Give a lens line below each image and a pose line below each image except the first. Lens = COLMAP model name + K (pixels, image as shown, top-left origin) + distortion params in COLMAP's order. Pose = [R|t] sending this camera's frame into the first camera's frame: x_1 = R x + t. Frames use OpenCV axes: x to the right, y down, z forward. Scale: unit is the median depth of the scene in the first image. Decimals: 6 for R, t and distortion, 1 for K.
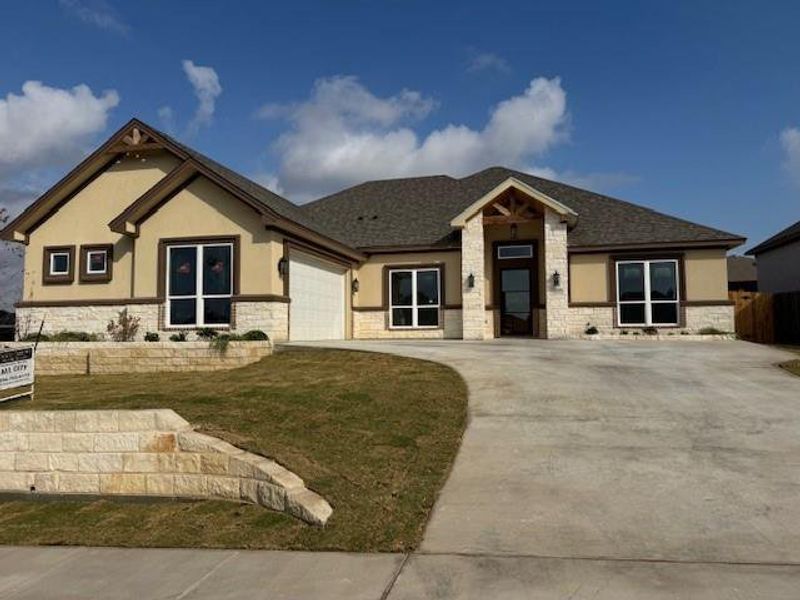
lens RADIAL K [[560.4, 0, 400.7], [0, 560.4, 301.2], [0, 0, 1]] dist [0.039896, -0.037368]
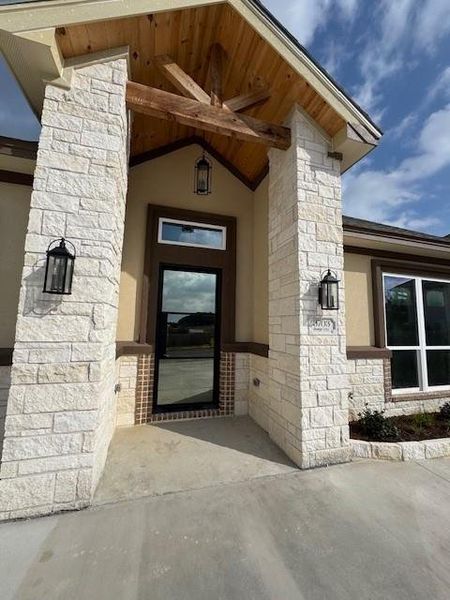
lens RADIAL K [[240.1, 0, 224.3], [0, 240.1, 300.7], [0, 0, 1]] dist [-0.000679, -0.000447]
pose [[0.868961, 0.080490, 0.488290, 0.138234], [-0.063705, 0.996669, -0.050922, -0.020945], [-0.490763, 0.013143, 0.871194, 0.864485]]
